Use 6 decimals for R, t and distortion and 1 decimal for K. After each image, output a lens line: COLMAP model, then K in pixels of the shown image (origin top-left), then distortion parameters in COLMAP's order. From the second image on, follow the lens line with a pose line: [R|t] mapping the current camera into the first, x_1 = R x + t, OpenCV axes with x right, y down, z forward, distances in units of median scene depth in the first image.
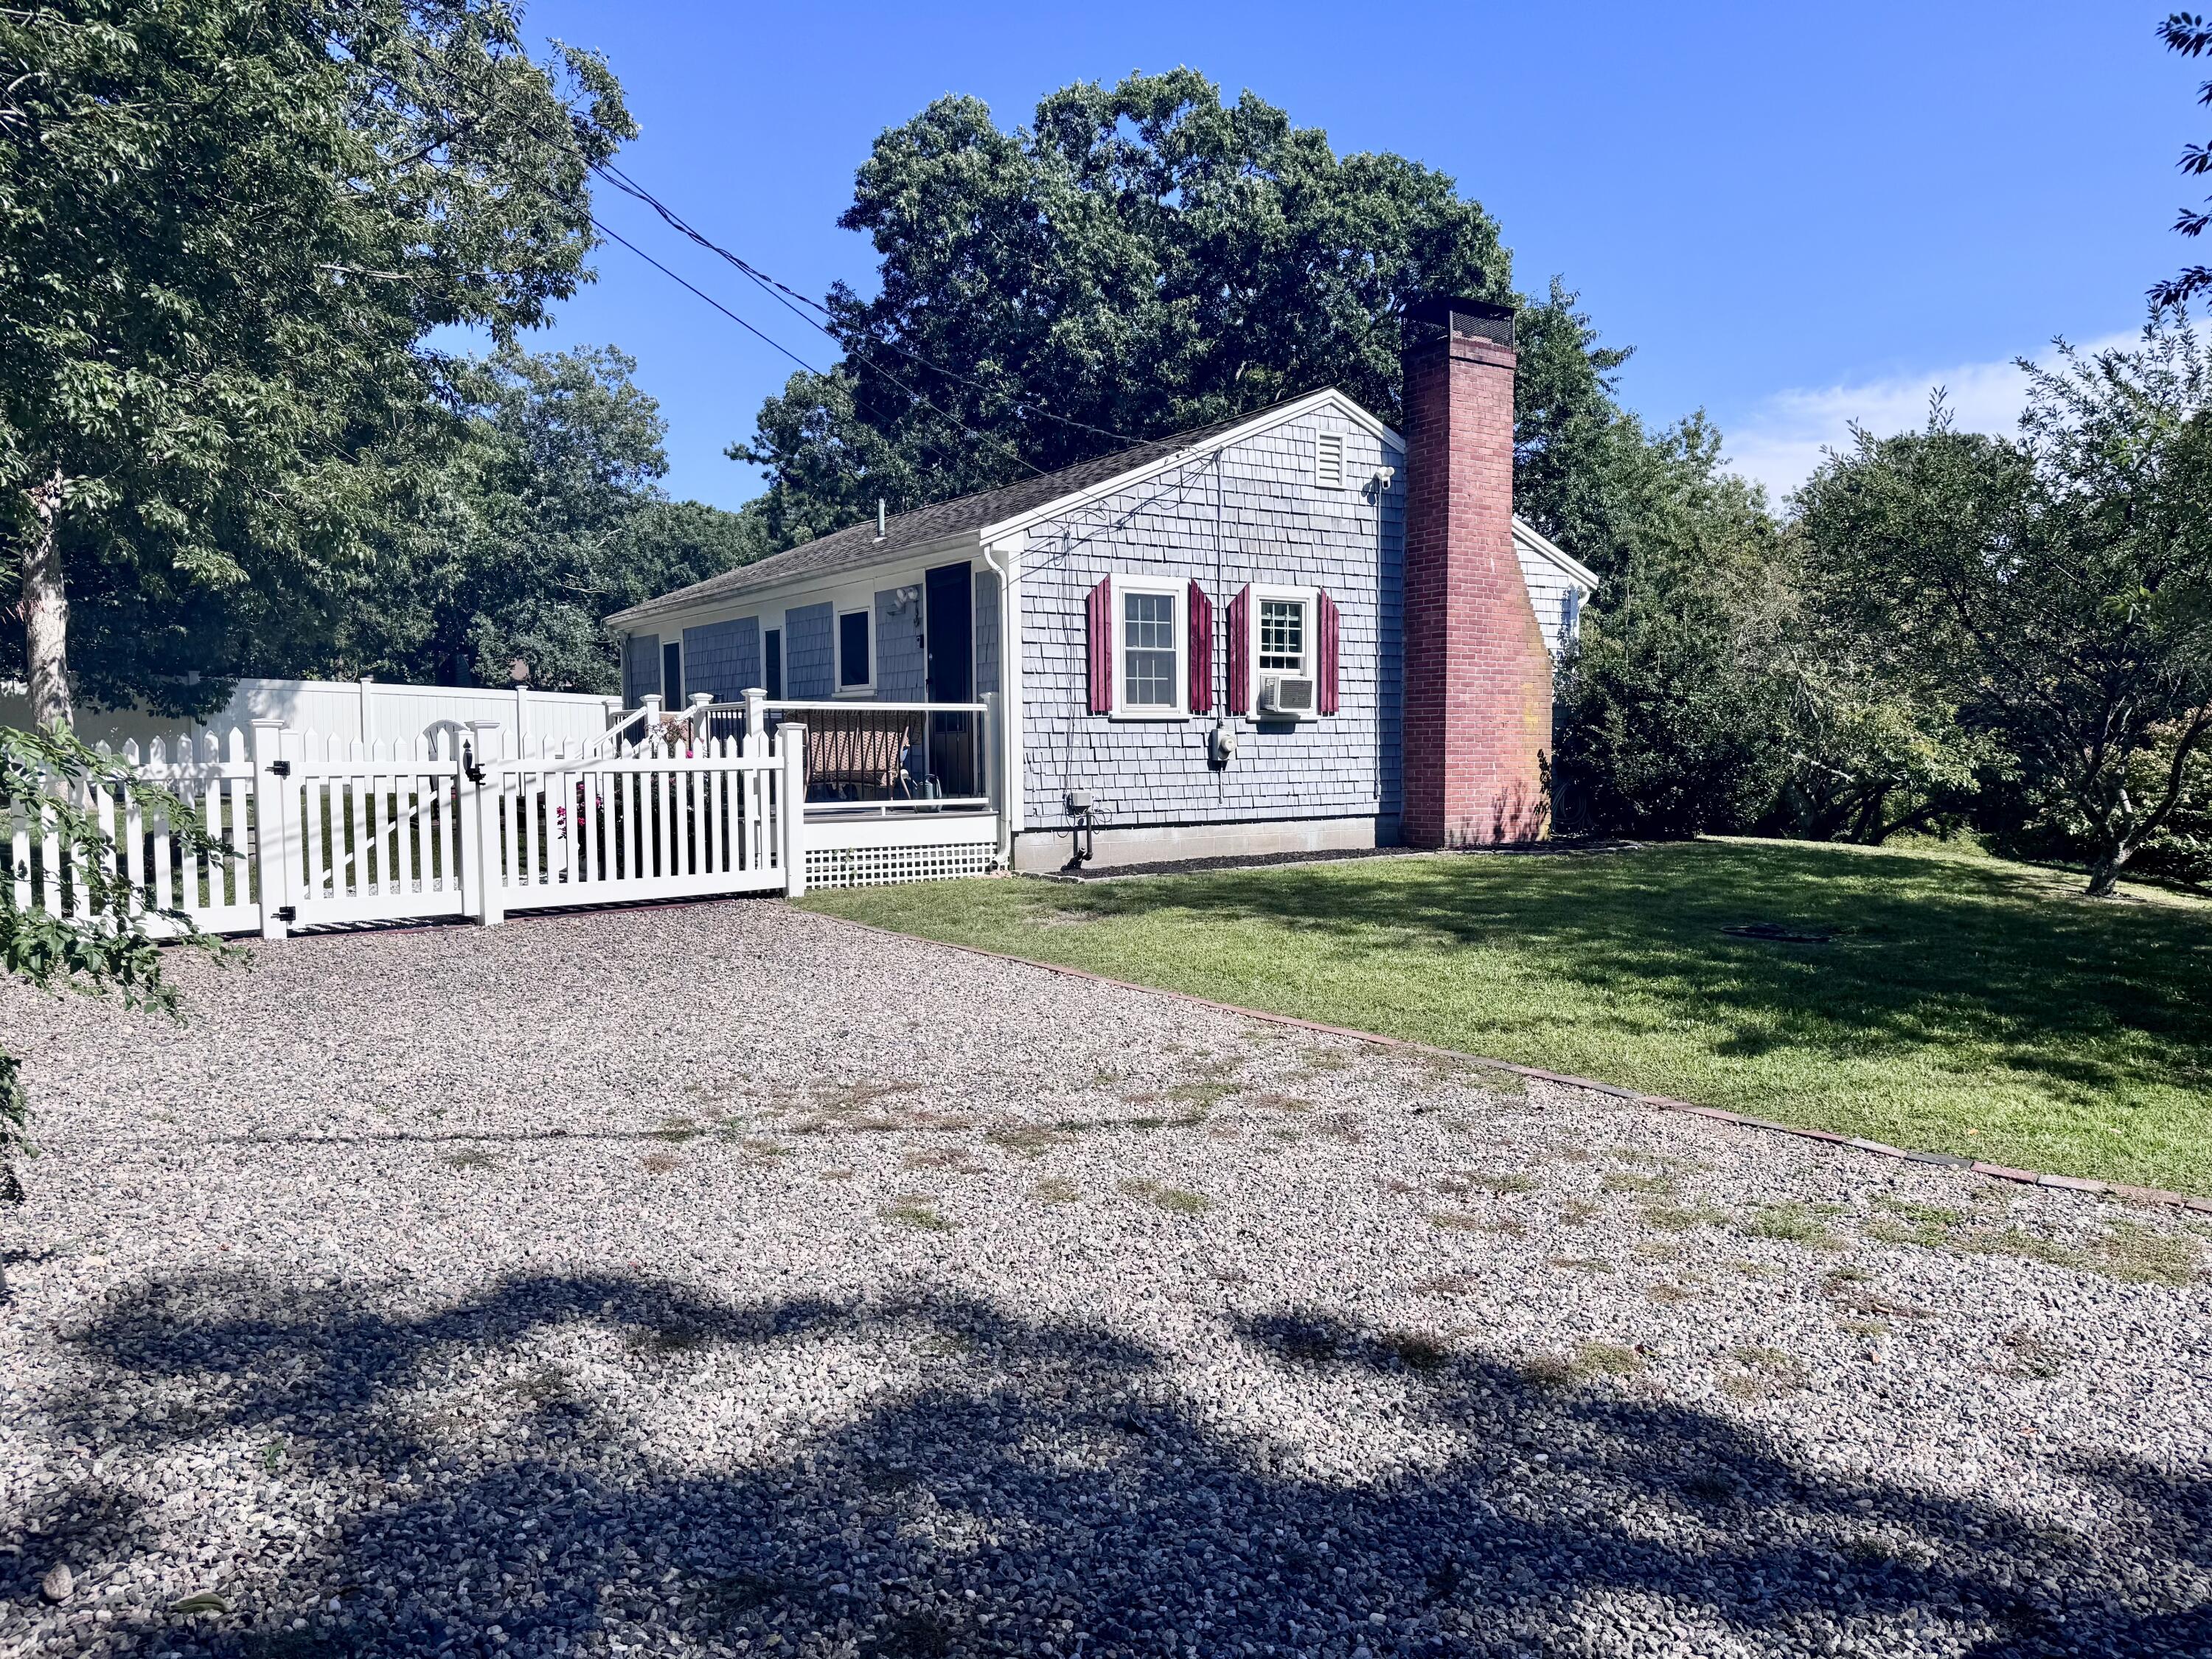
lens RADIAL K [[1557.9, 0, 1106.0], [0, 1557.9, 829.5], [0, 0, 1]] dist [0.025955, -0.029296]
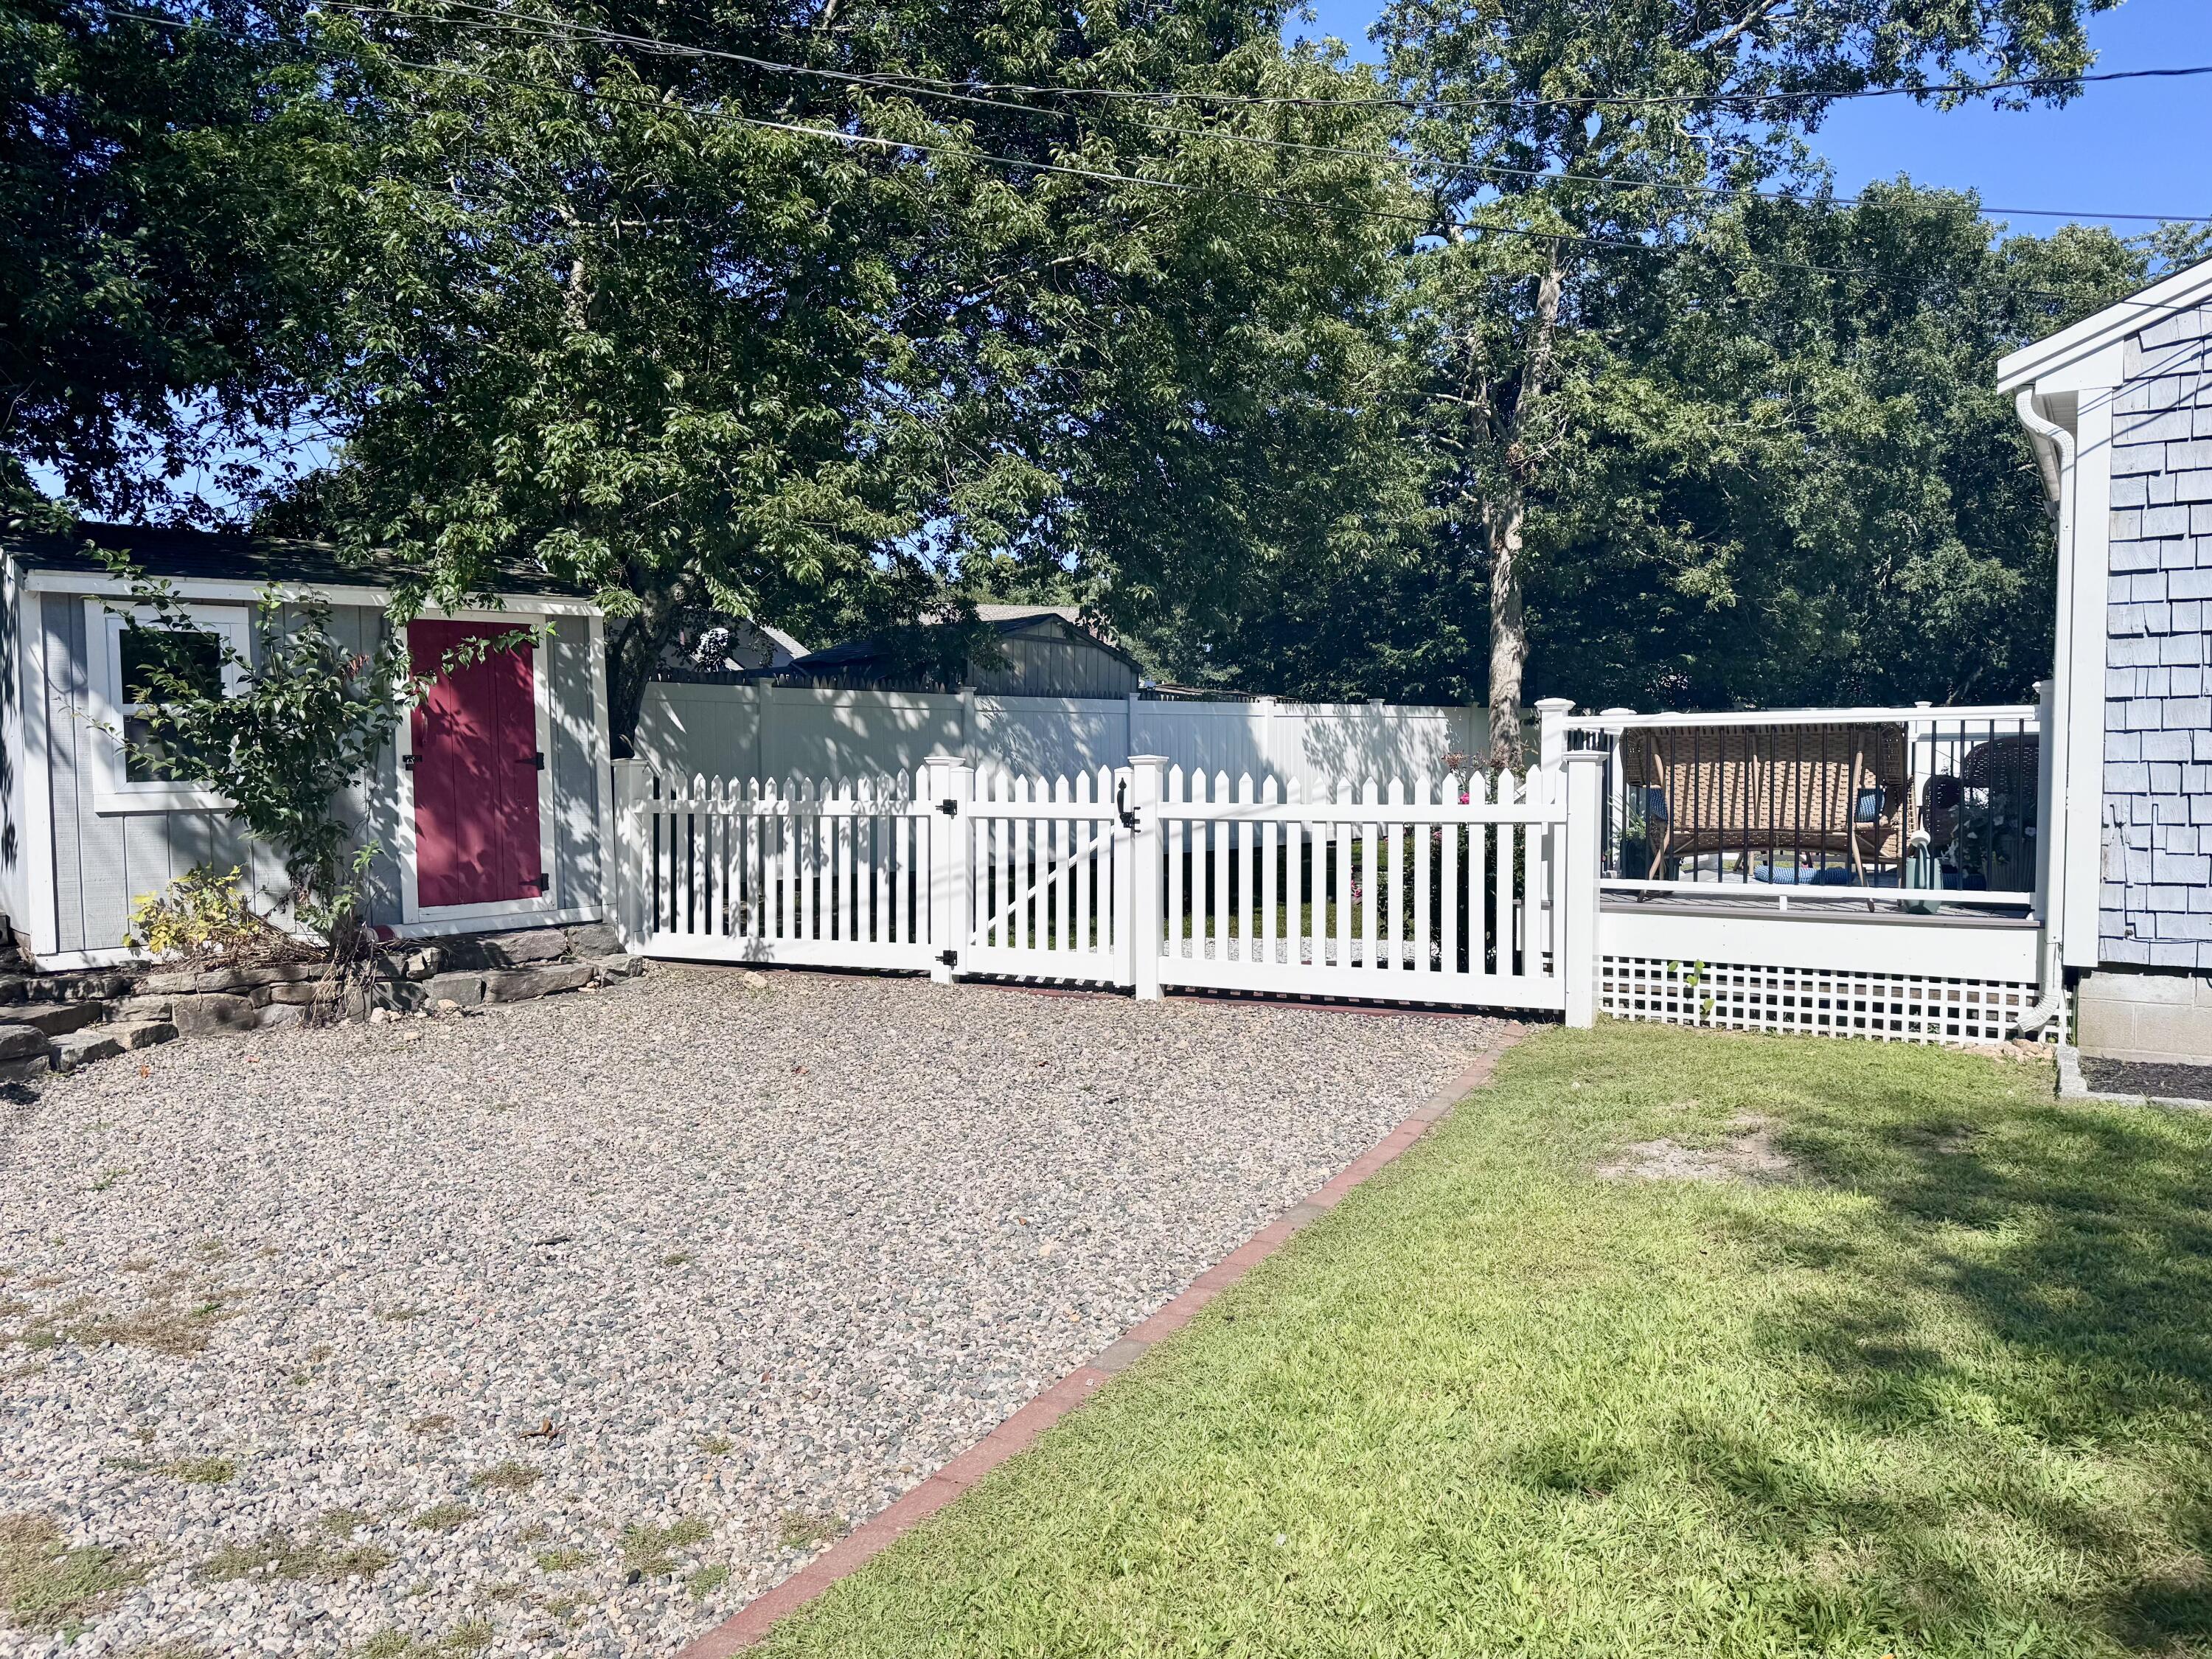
lens RADIAL K [[1557.9, 0, 1106.0], [0, 1557.9, 829.5], [0, 0, 1]] dist [0.025955, -0.029296]
pose [[0.334758, 0.033126, -0.941722, 0.317706], [-0.053115, 0.998456, 0.016240, -0.035499], [0.940806, 0.044583, 0.336001, 0.590172]]
